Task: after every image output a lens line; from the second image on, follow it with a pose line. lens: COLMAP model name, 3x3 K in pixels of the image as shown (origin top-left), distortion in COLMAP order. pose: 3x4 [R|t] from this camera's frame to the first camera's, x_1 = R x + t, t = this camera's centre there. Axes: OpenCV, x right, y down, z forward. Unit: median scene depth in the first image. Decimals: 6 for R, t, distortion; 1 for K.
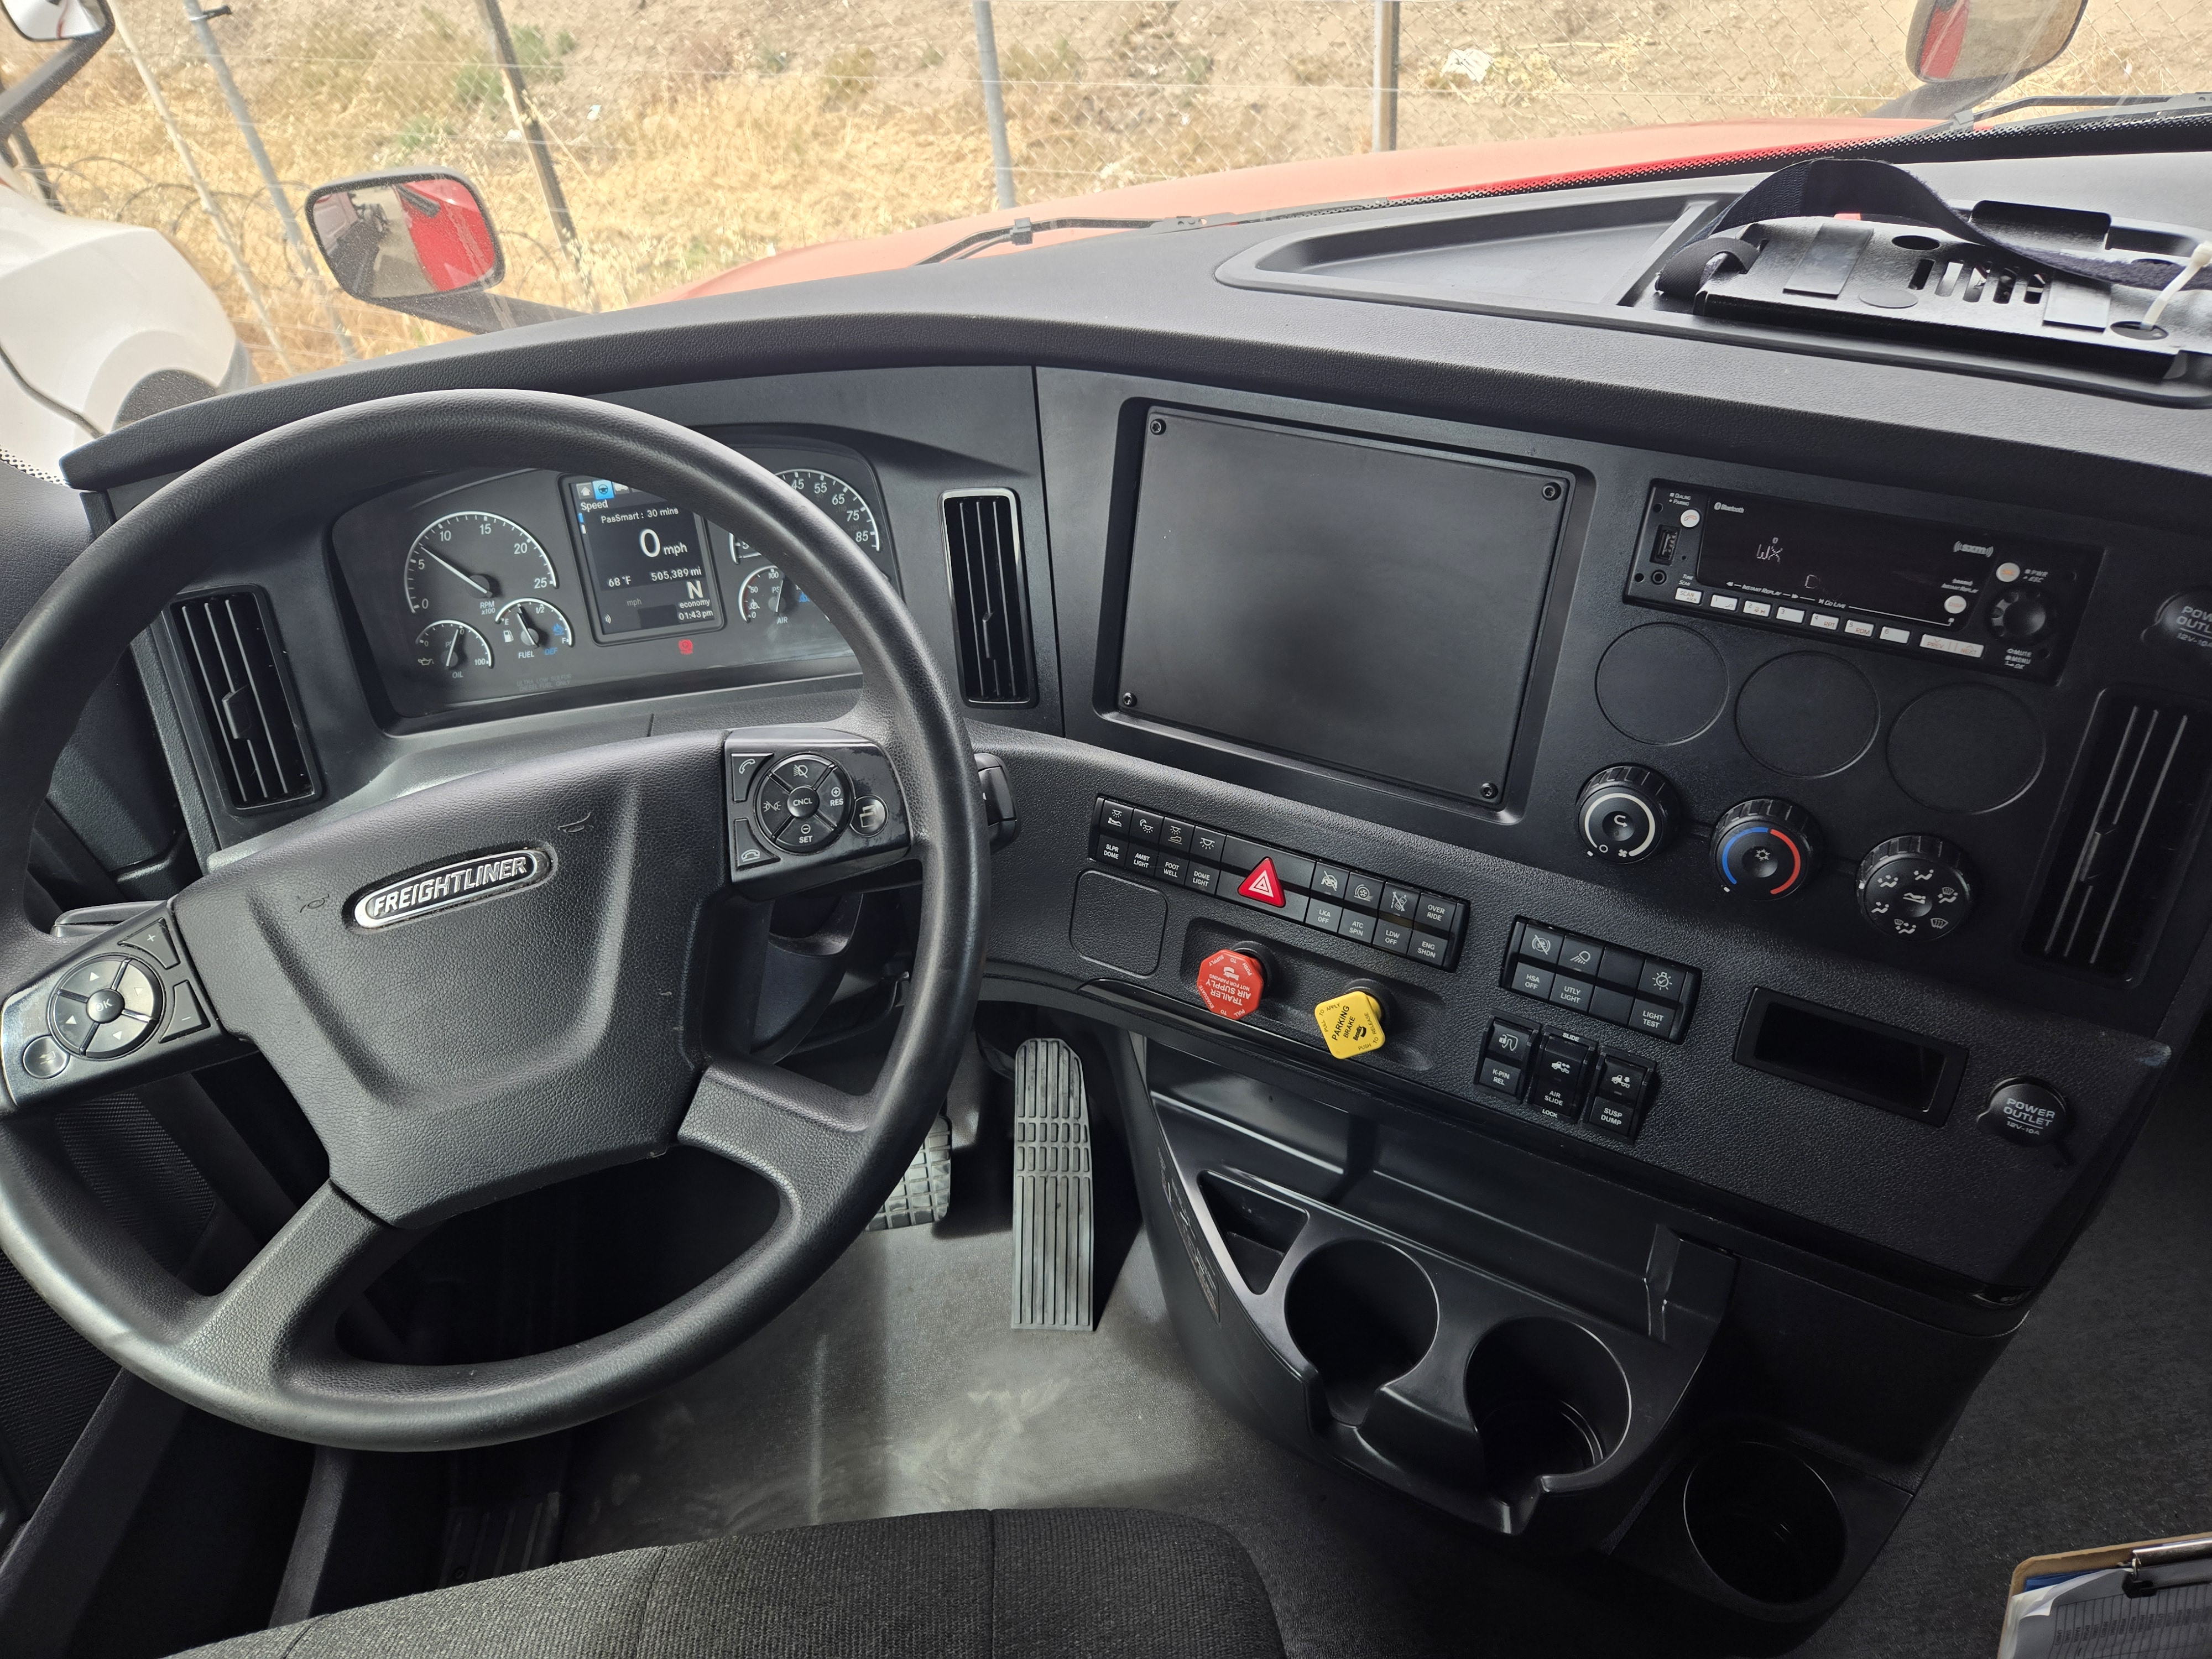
lens RADIAL K [[1469.8, 0, 1112.3], [0, 1469.8, 820.6], [0, 0, 1]] dist [0.125589, -0.150109]
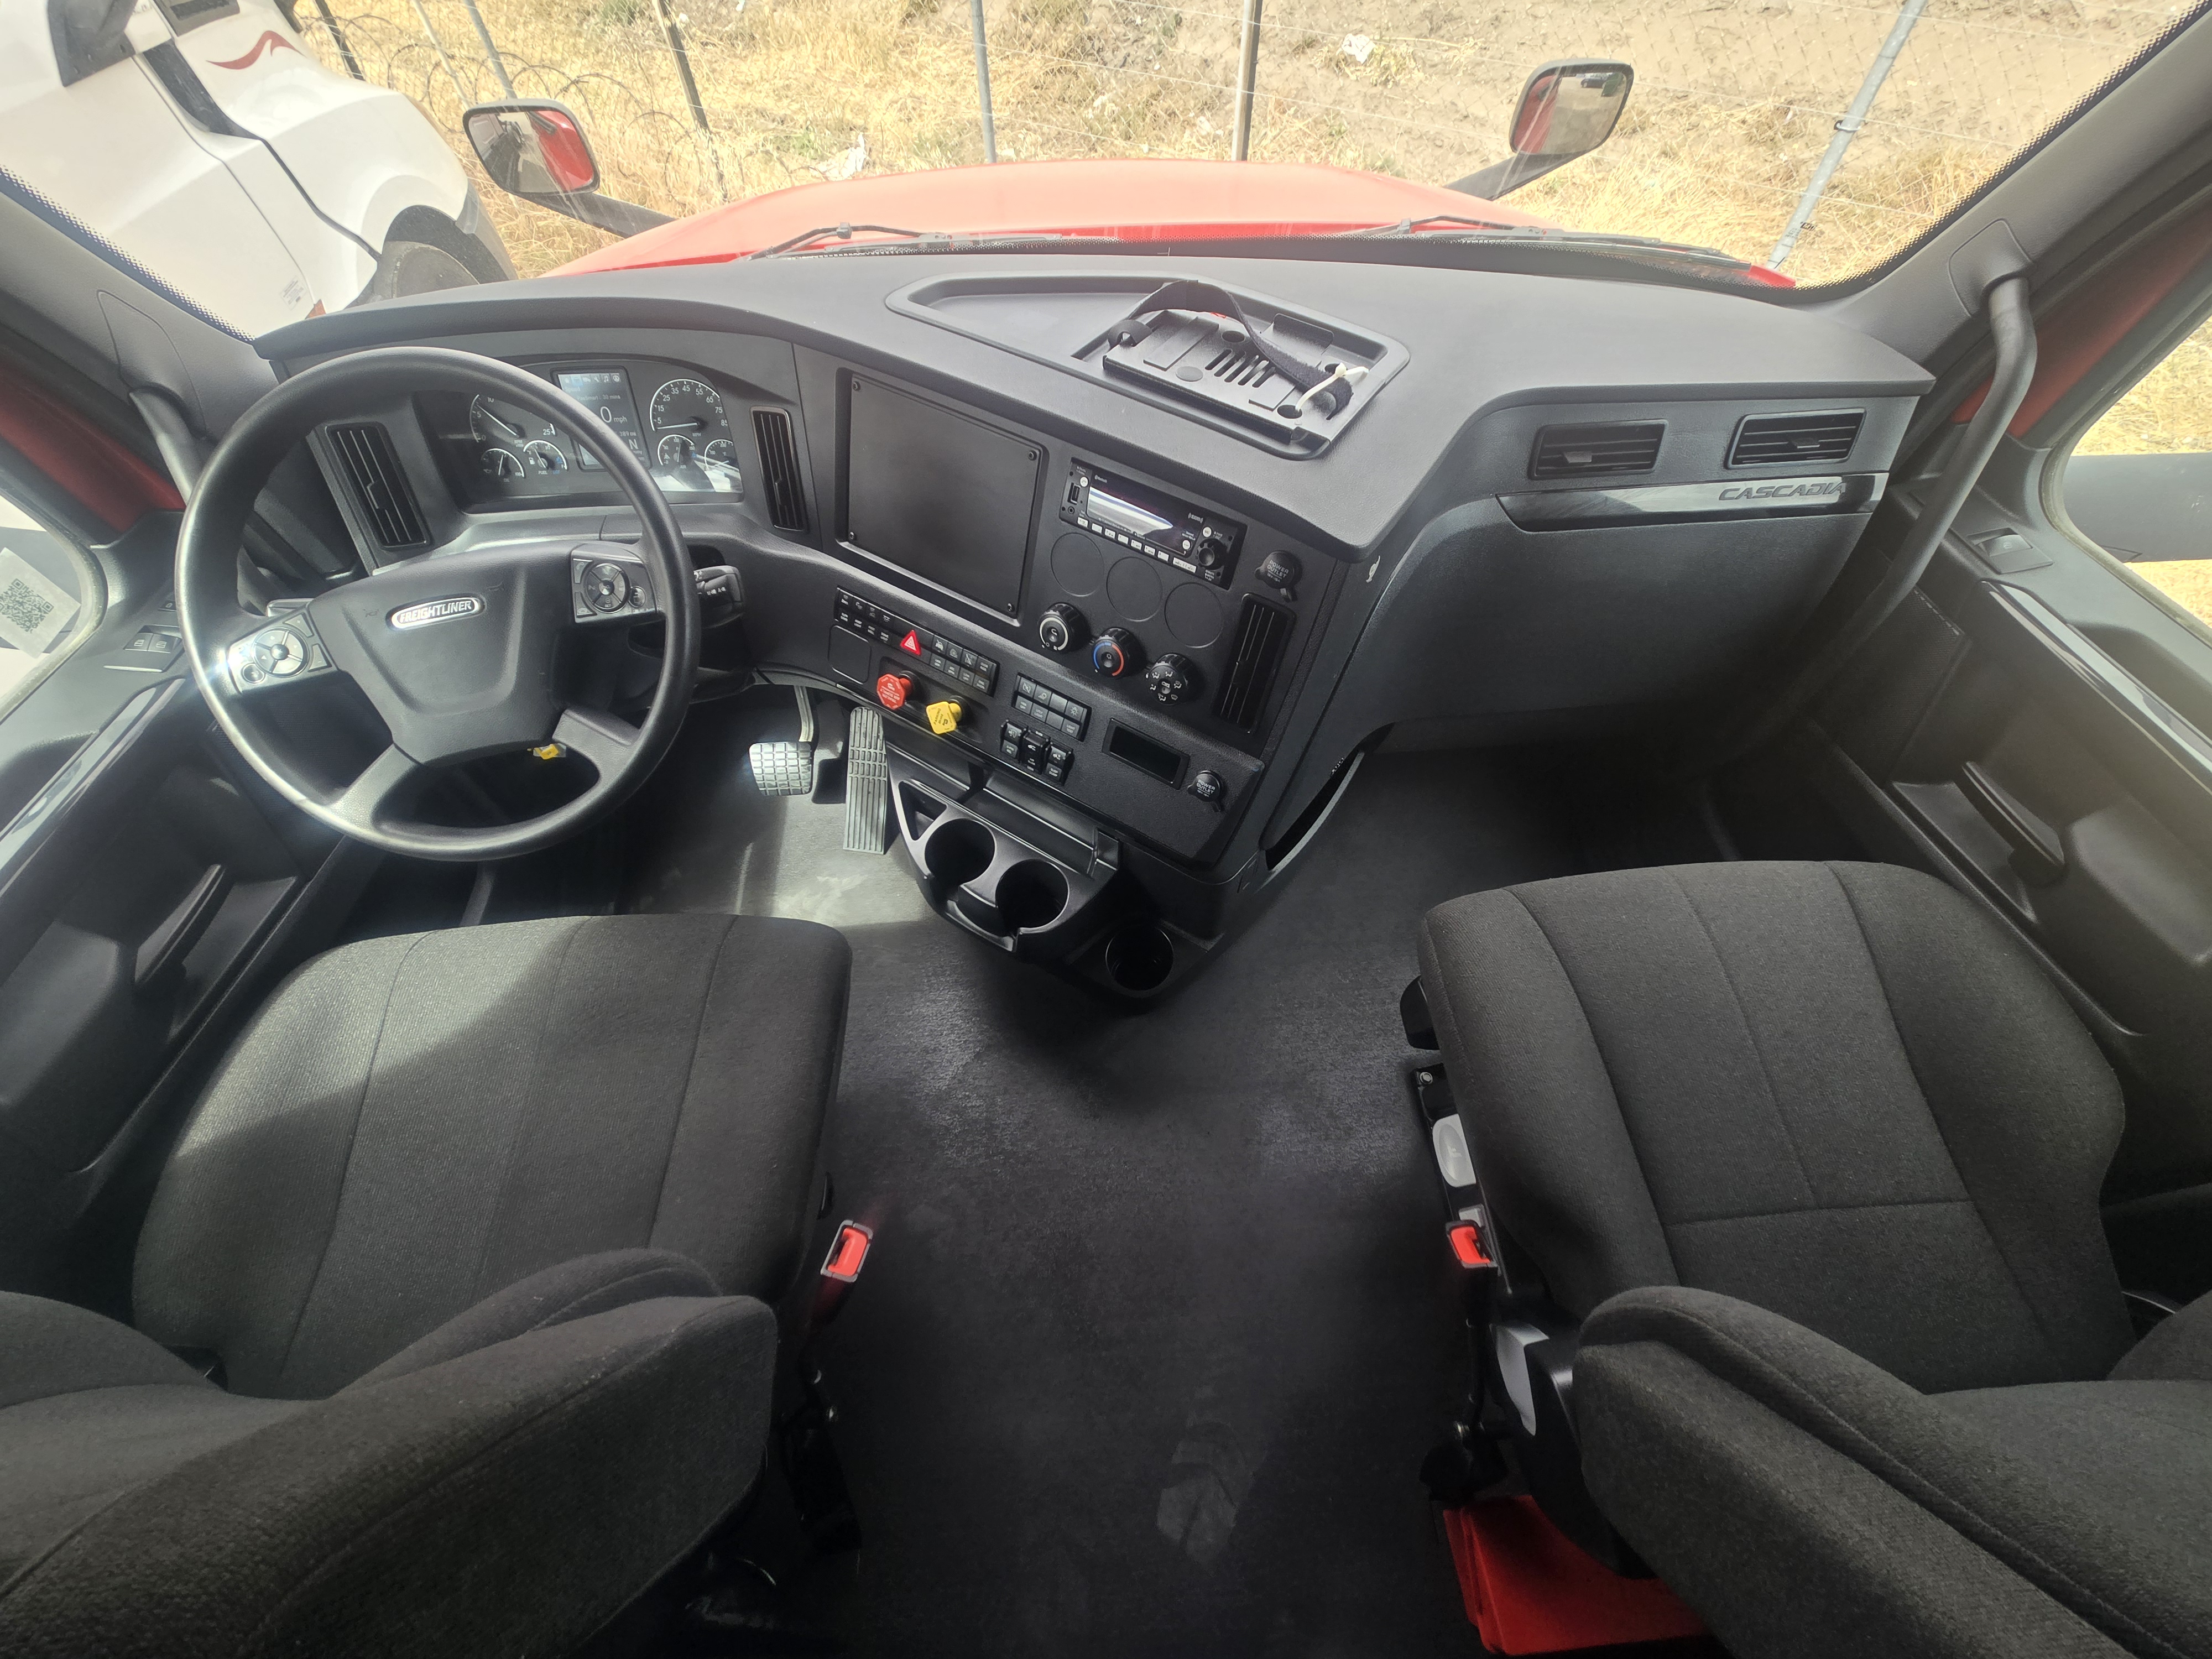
lens RADIAL K [[900.7, 0, 1103.6], [0, 900.7, 829.3], [0, 0, 1]] dist [0.002879, -0.000147]
pose [[0.994872, 0.092285, 0.041391, 0.324519], [-0.100153, 0.955980, 0.275810, -0.074982], [-0.014116, -0.278541, 0.960321, -0.223584]]
